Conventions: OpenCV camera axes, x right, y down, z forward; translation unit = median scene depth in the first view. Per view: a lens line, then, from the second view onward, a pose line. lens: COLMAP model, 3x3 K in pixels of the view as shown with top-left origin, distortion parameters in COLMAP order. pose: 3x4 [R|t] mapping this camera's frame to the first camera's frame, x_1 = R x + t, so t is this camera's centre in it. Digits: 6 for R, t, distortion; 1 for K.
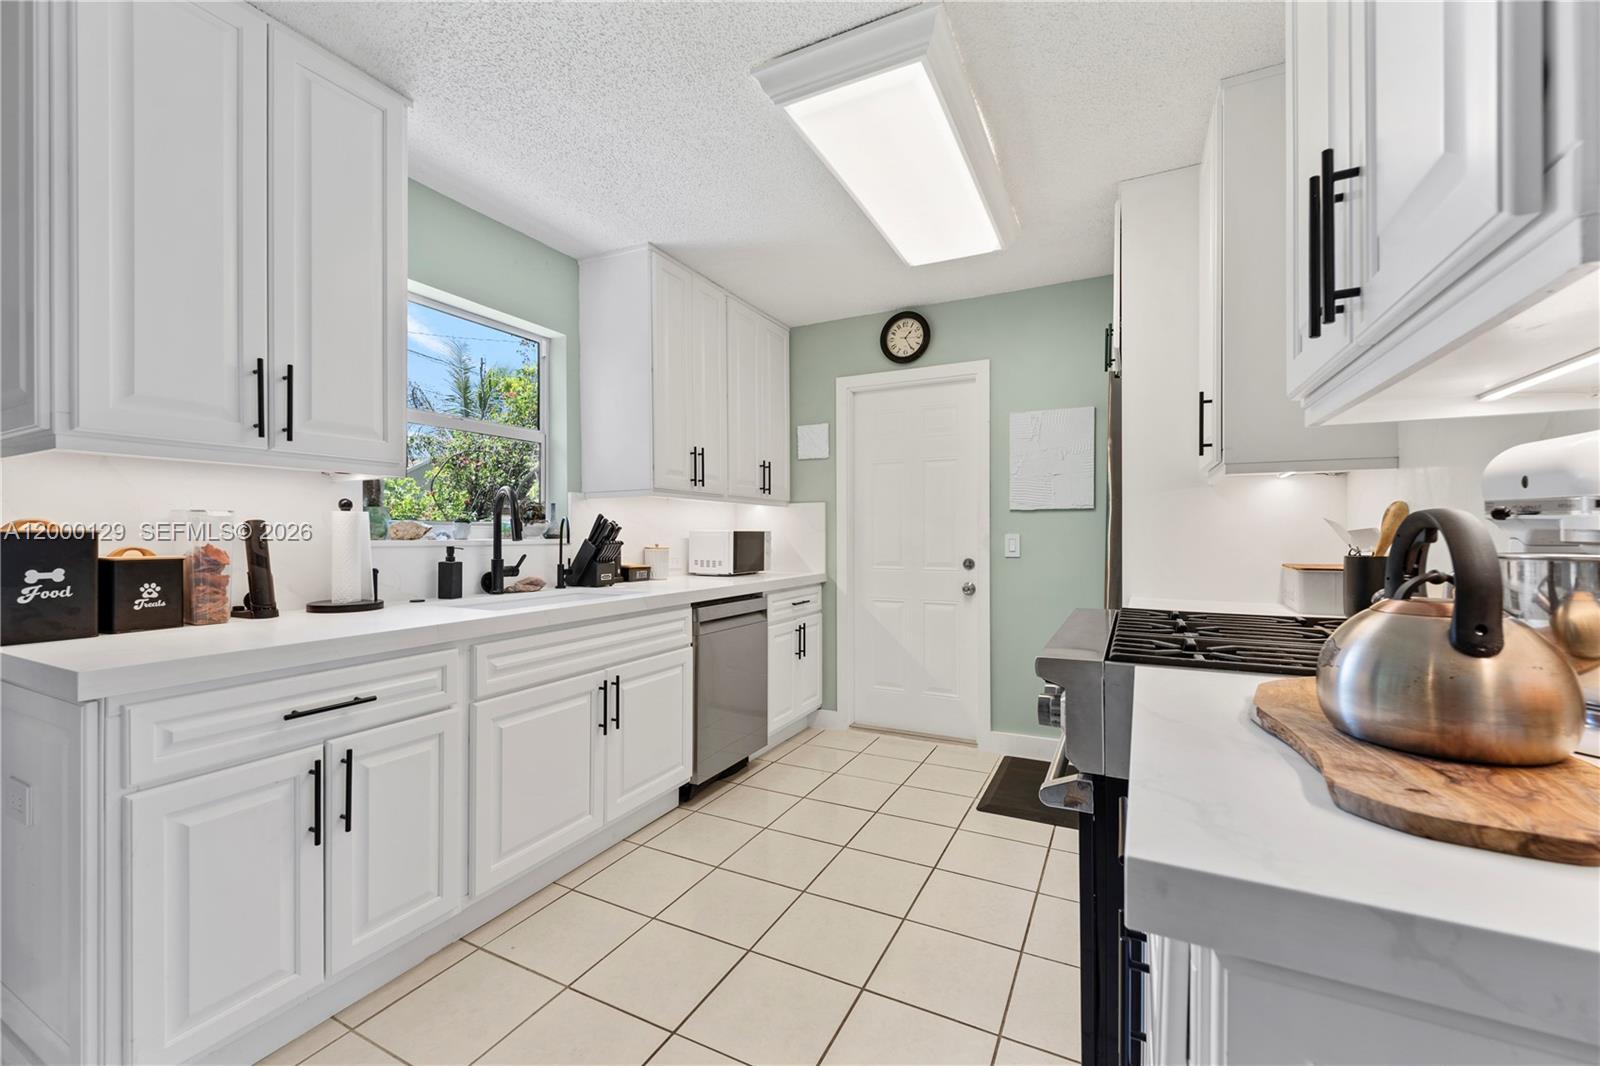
lens RADIAL K [[652.2, 0, 795.9], [0, 652.2, 532.3], [0, 0, 1]] dist [0.001447, 0.000007]
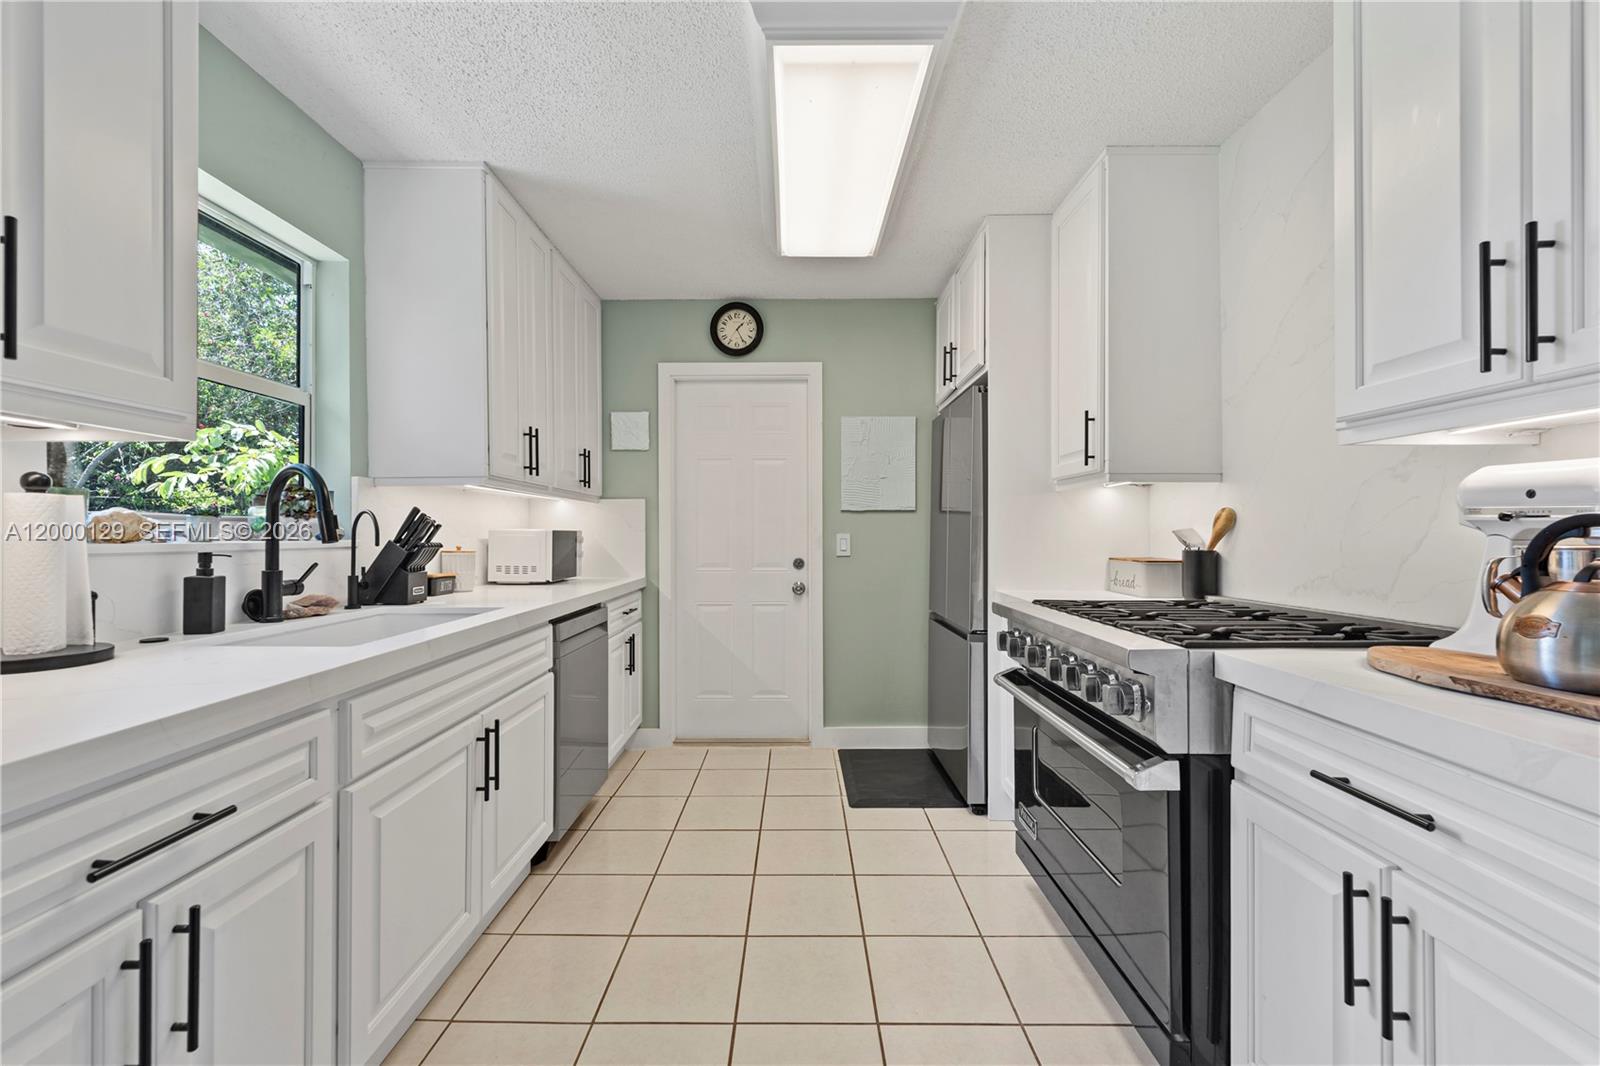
lens RADIAL K [[656.4, 0, 791.9], [0, 656.4, 530.8], [0, 0, 1]] dist [-0.000146, -0.000261]
pose [[0.893053, 0.001616, 0.449948, -0.247397], [-0.000296, 0.999995, -0.003004, 0.001520], [-0.449950, 0.002549, 0.893050, 0.128230]]
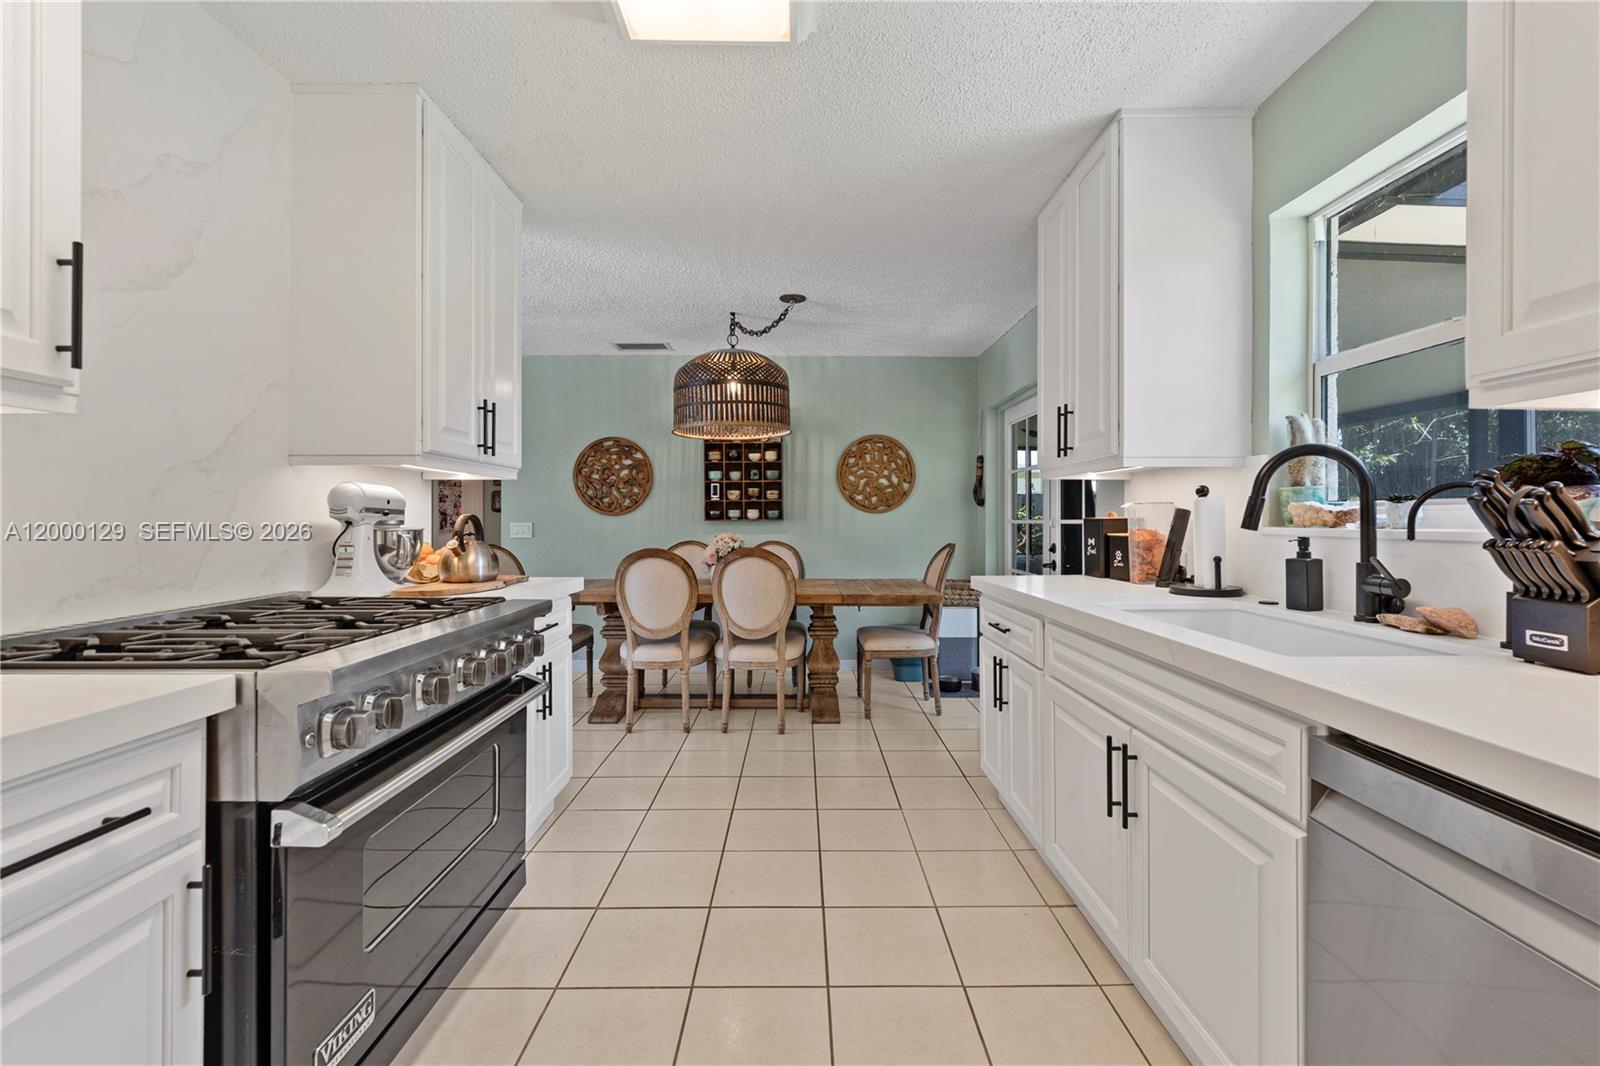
lens RADIAL K [[652.2, 0, 795.9], [0, 652.2, 532.3], [0, 0, 1]] dist [0.001447, 0.000007]
pose [[-0.889507, 0.010262, -0.456807, 0.235981], [0.003334, 0.999867, 0.015969, 0.002597], [0.456910, 0.012682, -0.889422, 1.127605]]
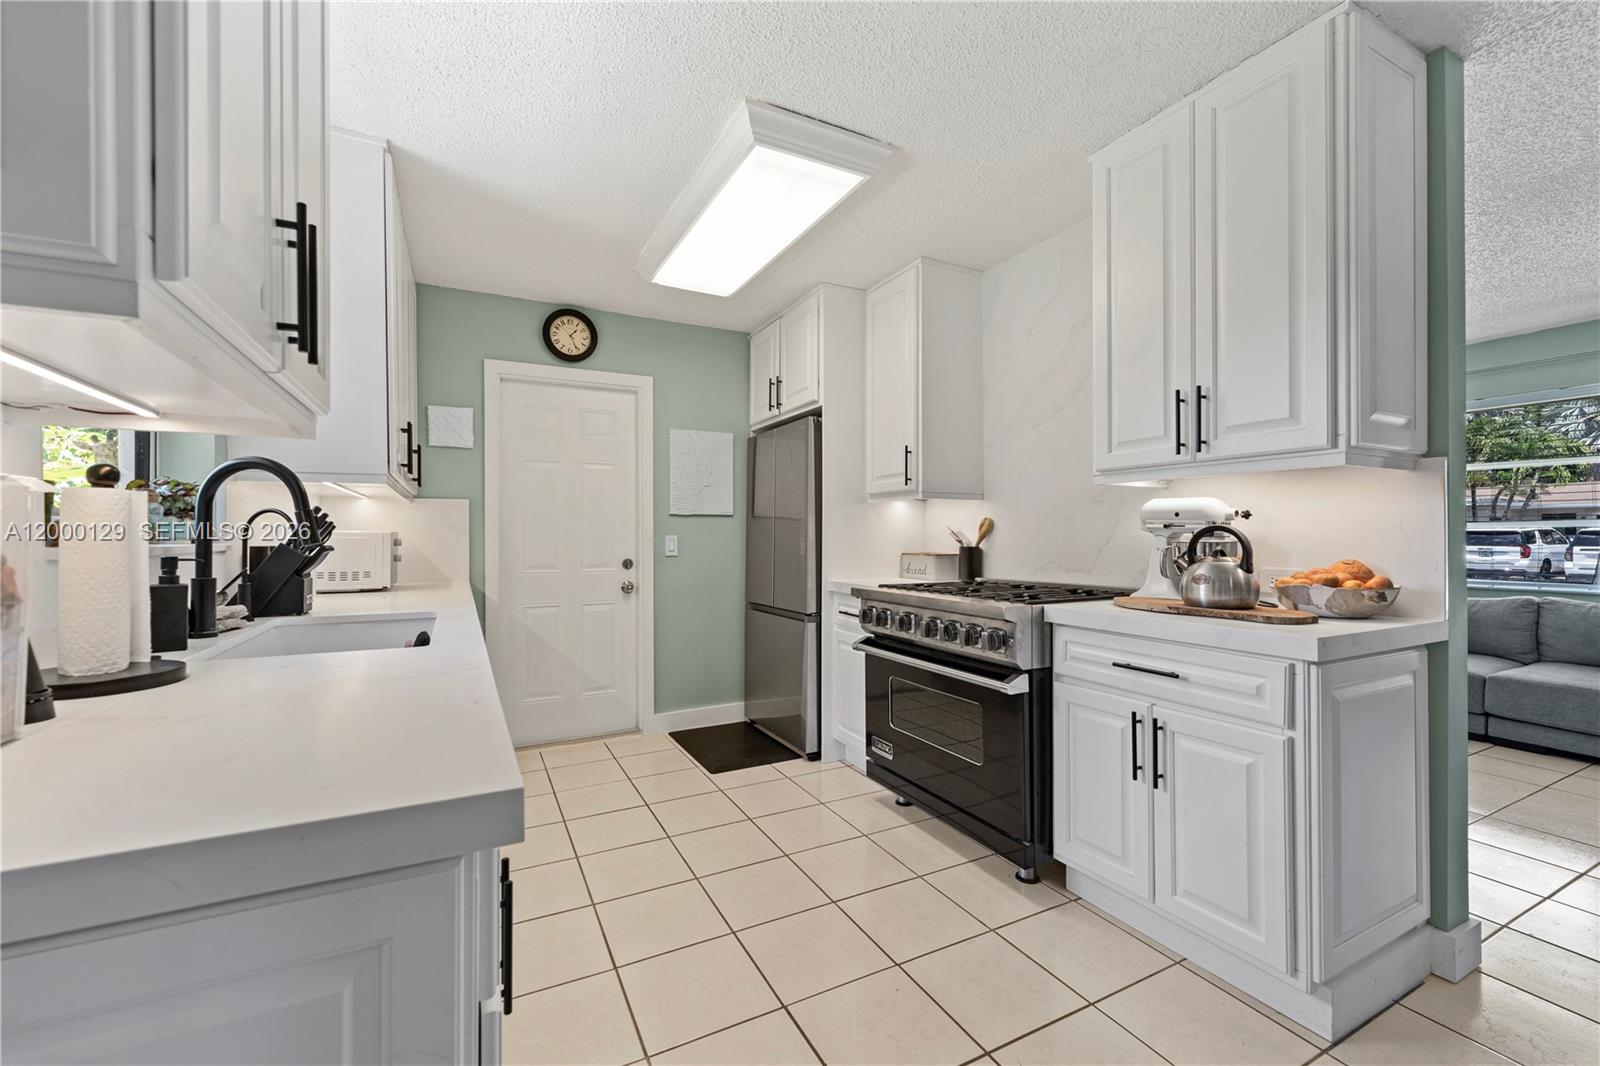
lens RADIAL K [[652.2, 0, 795.9], [0, 652.2, 532.3], [0, 0, 1]] dist [0.001447, 0.000007]
pose [[0.581552, 0.003605, 0.813501, -0.549371], [0.000132, 0.999990, -0.004526, 0.002471], [-0.813509, 0.002740, 0.581546, 0.196070]]
